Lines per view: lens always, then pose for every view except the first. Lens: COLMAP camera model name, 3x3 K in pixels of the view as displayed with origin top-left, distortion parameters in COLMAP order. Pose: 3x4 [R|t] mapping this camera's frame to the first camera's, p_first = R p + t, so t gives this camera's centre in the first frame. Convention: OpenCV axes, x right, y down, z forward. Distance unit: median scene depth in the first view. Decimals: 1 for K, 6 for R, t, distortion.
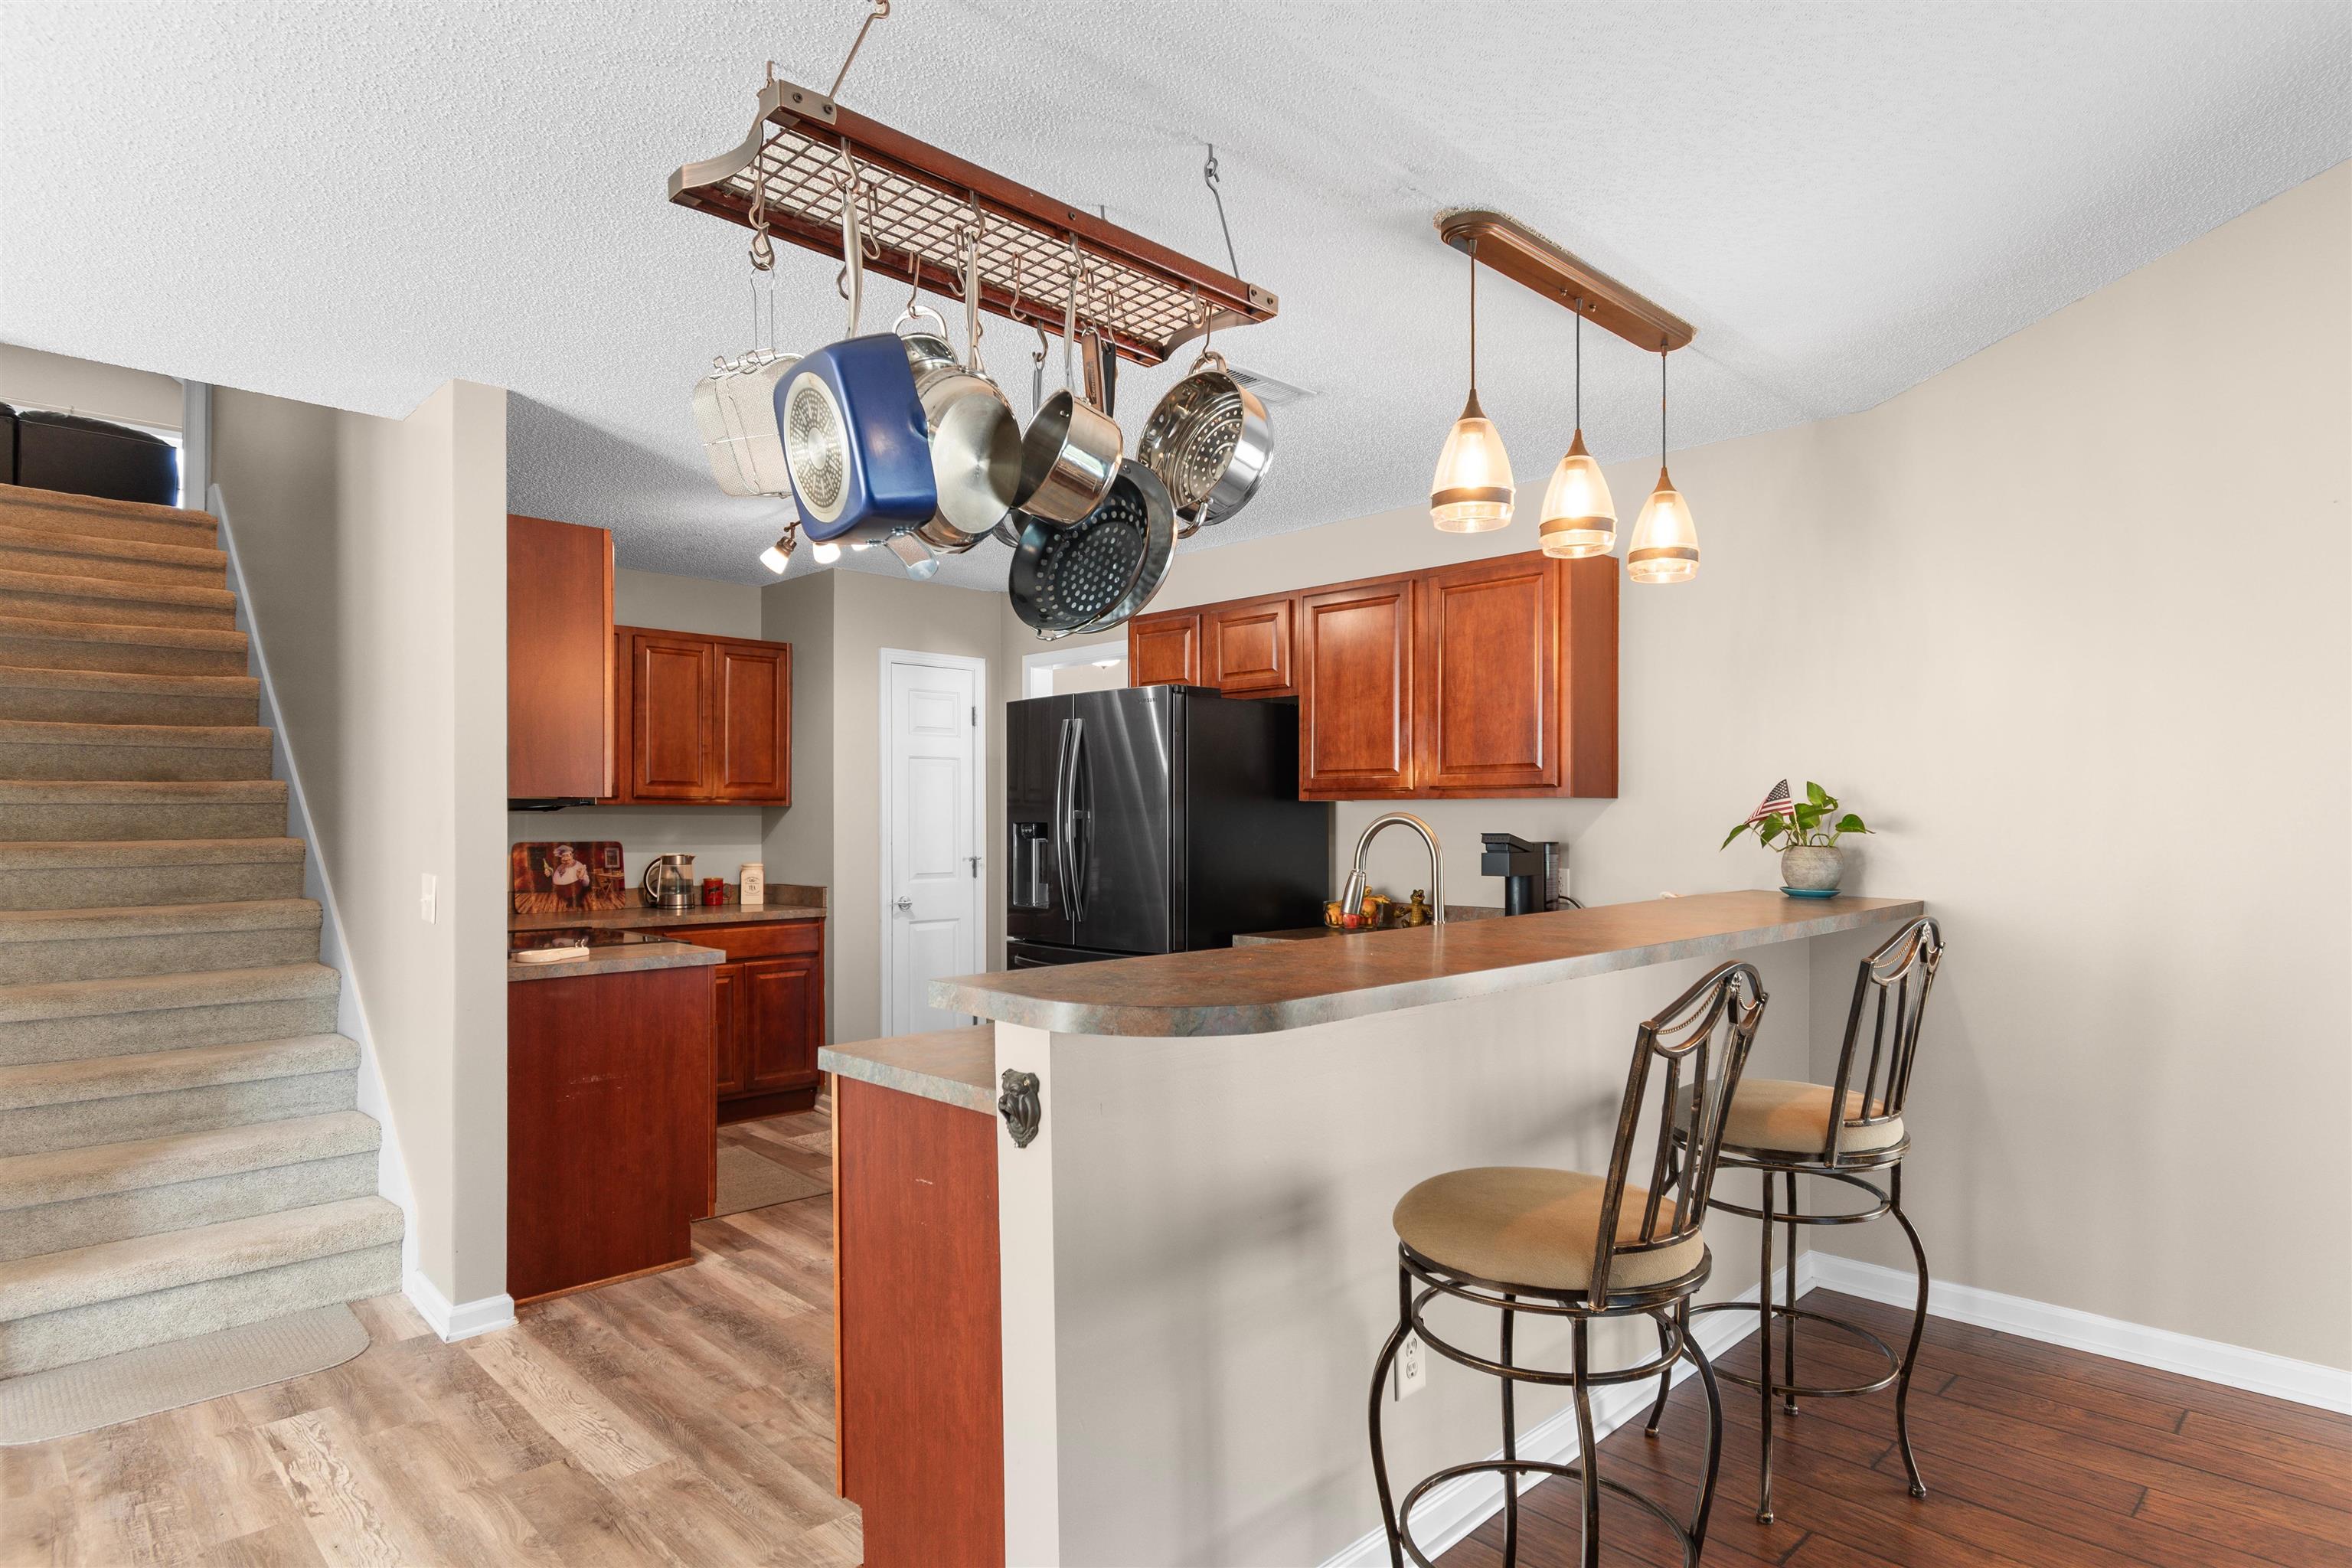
lens RADIAL K [[1276.7, 0, 1183.0], [0, 1276.7, 812.0], [0, 0, 1]] dist [-0.001152, -0.000868]
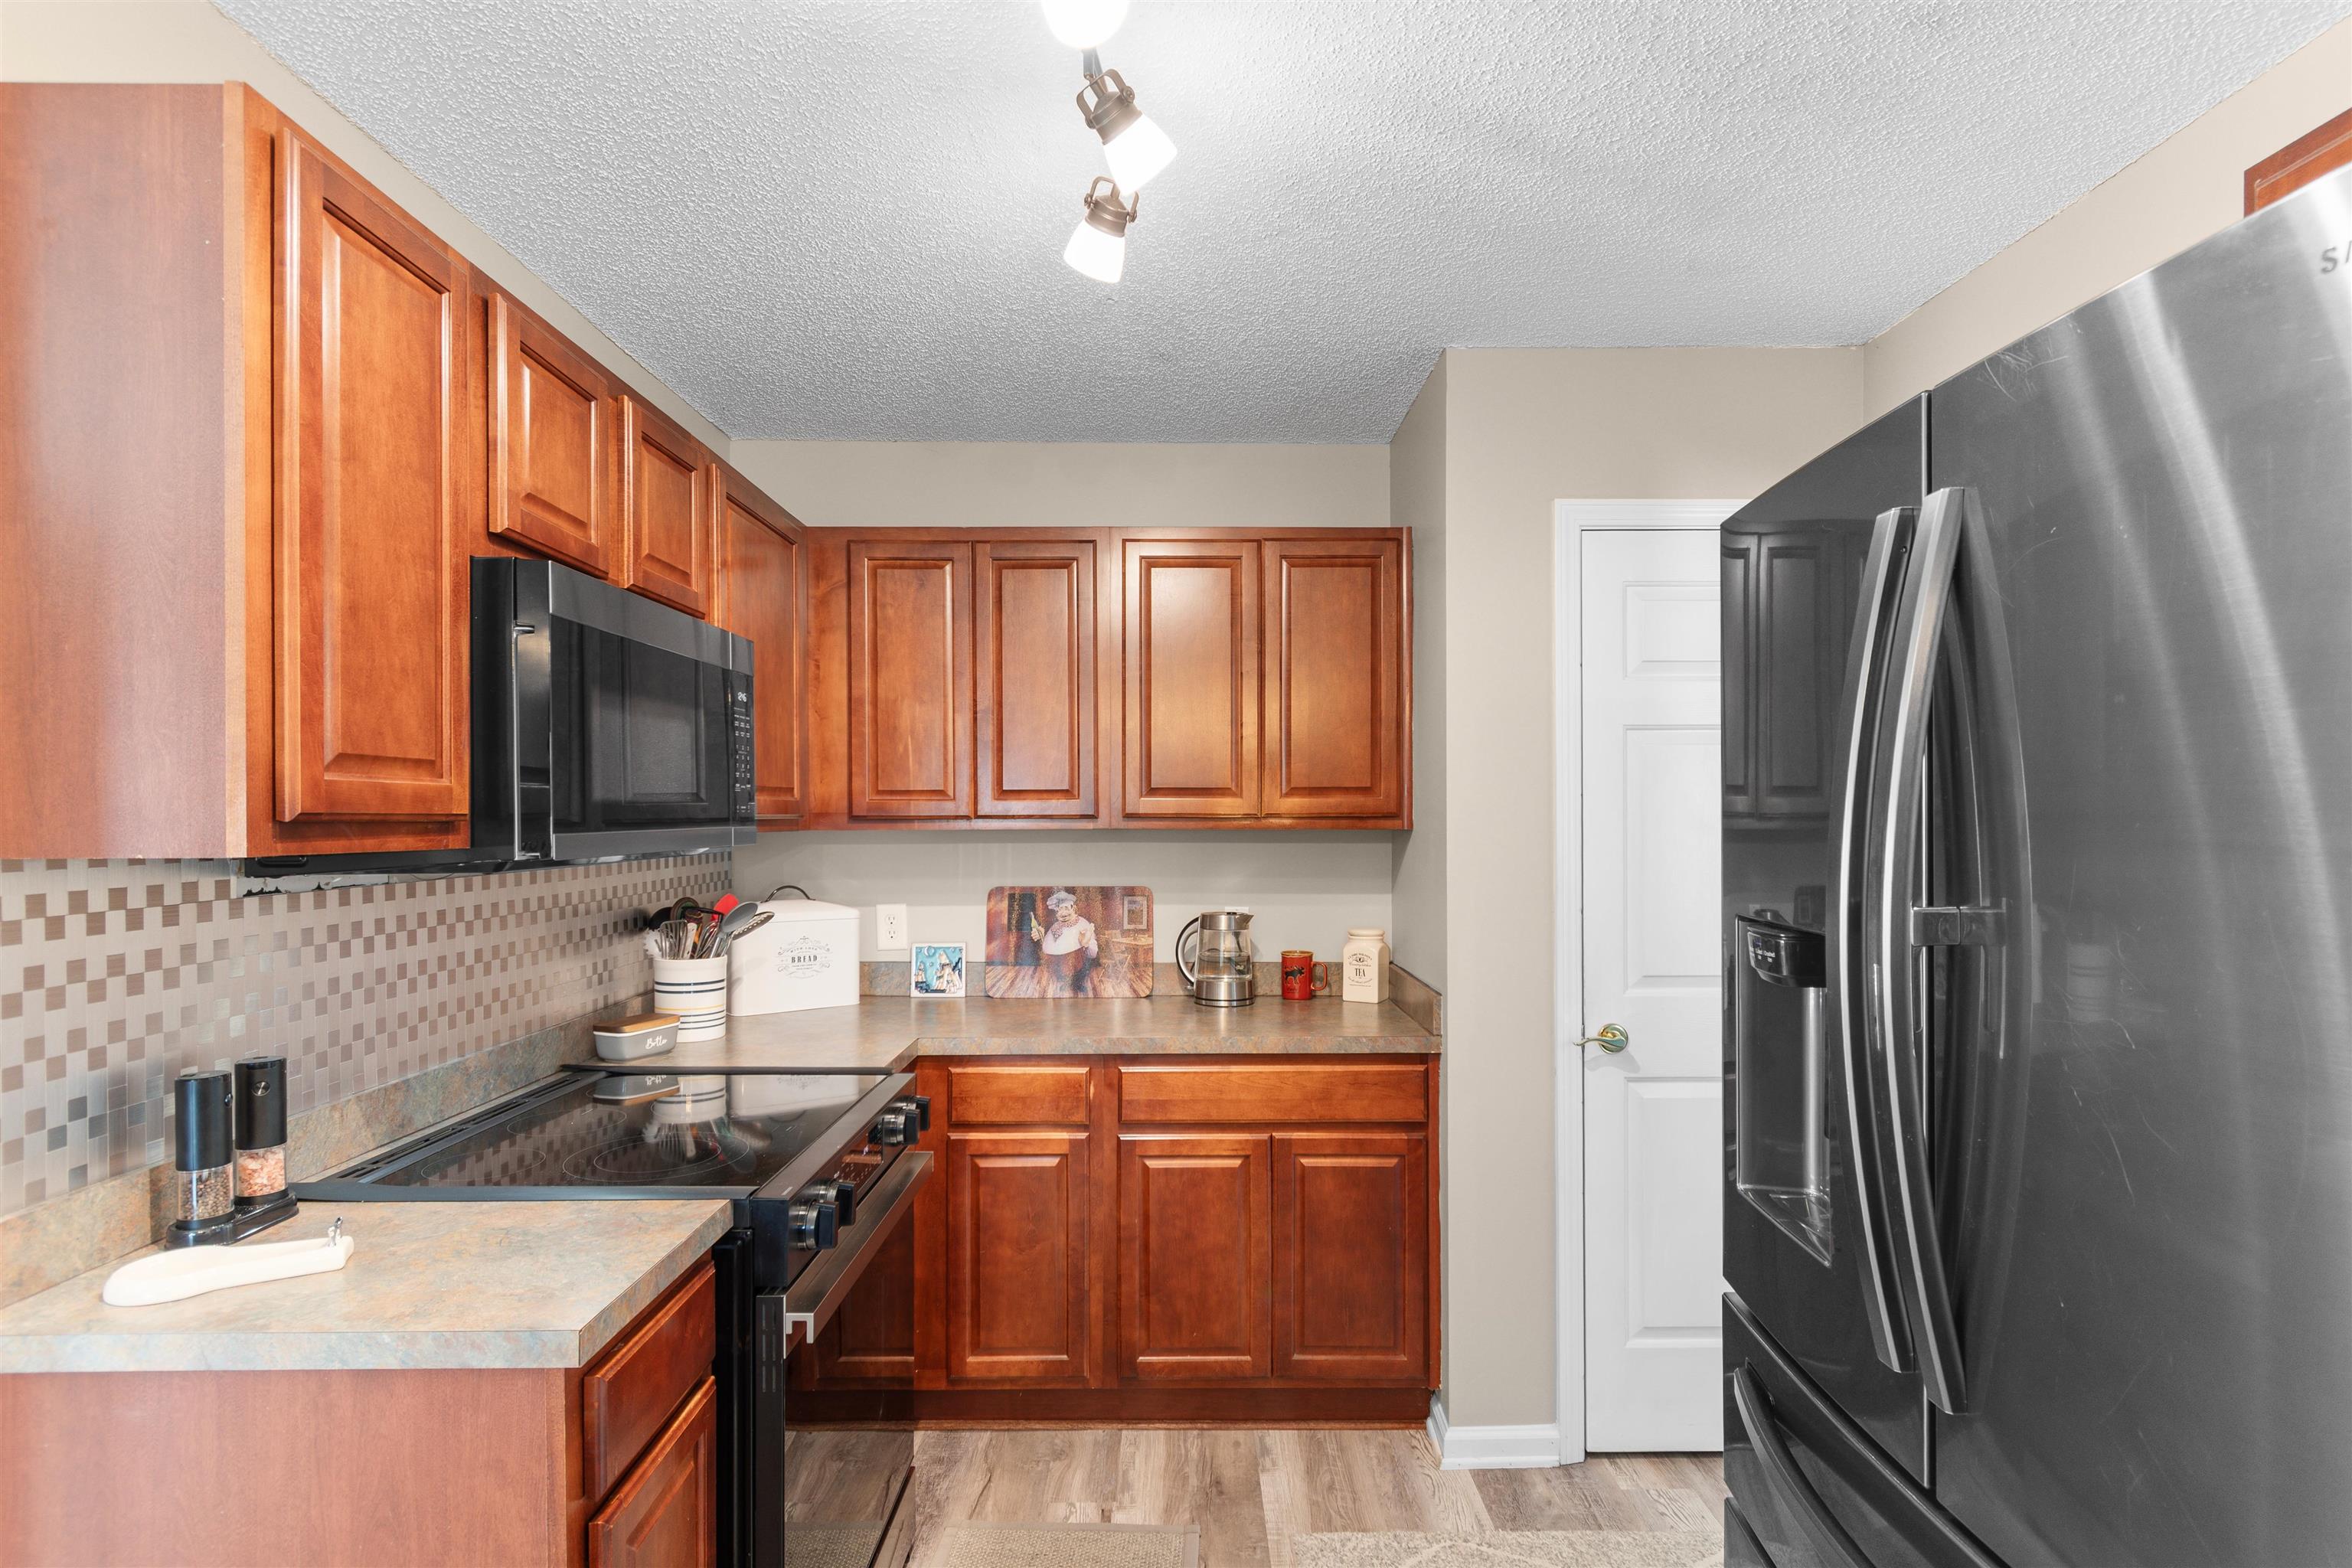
lens RADIAL K [[1205.6, 0, 1176.3], [0, 1205.6, 811.9], [0, 0, 1]] dist [0.001405, 0.000348]
pose [[0.717177, -0.003456, -0.696883, -0.024505], [0.007429, 0.999969, 0.002686, -0.014546], [0.696852, -0.007104, 0.717180, 0.592477]]
